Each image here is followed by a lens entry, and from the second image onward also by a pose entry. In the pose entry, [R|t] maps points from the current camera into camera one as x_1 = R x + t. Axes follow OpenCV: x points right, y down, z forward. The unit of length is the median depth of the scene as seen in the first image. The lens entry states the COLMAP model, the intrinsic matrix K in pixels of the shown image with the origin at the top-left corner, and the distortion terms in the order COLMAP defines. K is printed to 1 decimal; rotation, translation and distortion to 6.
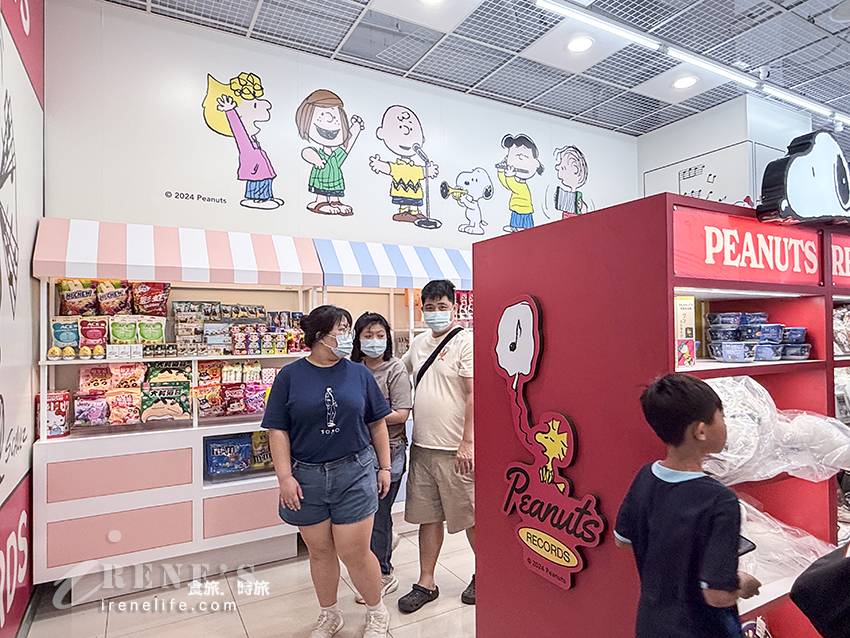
lens RADIAL K [[516.5, 0, 424.1], [0, 516.5, 316.9], [0, 0, 1]] dist [0.007150, 0.000947]
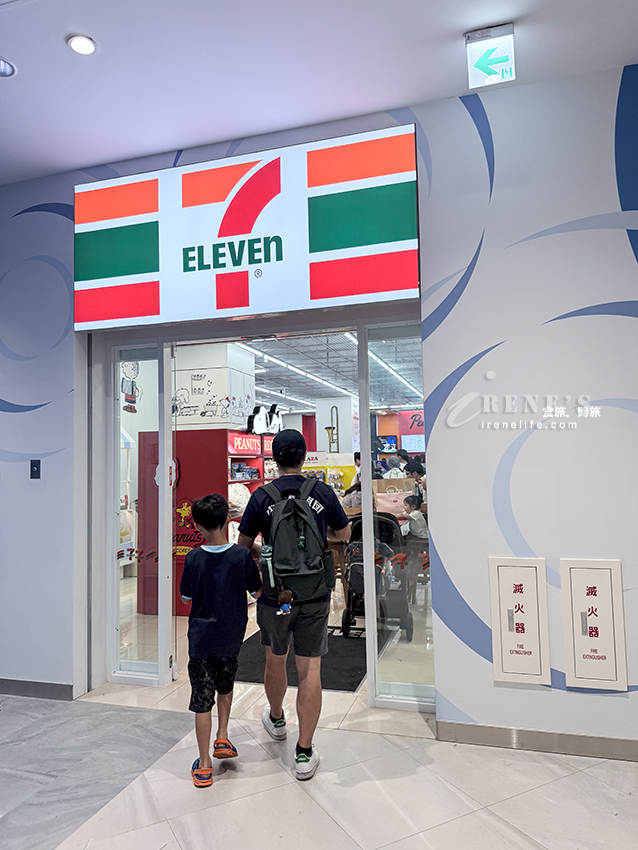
lens RADIAL K [[595.5, 0, 320.1], [0, 595.5, 424.5], [0, 0, 1]] dist [0.001999, 0.000109]
pose [[0.721456, 0.037923, 0.691422, -1.446772], [0.002491, 0.998351, -0.057356, -0.030806], [-0.692456, 0.043102, 0.720171, -1.809553]]
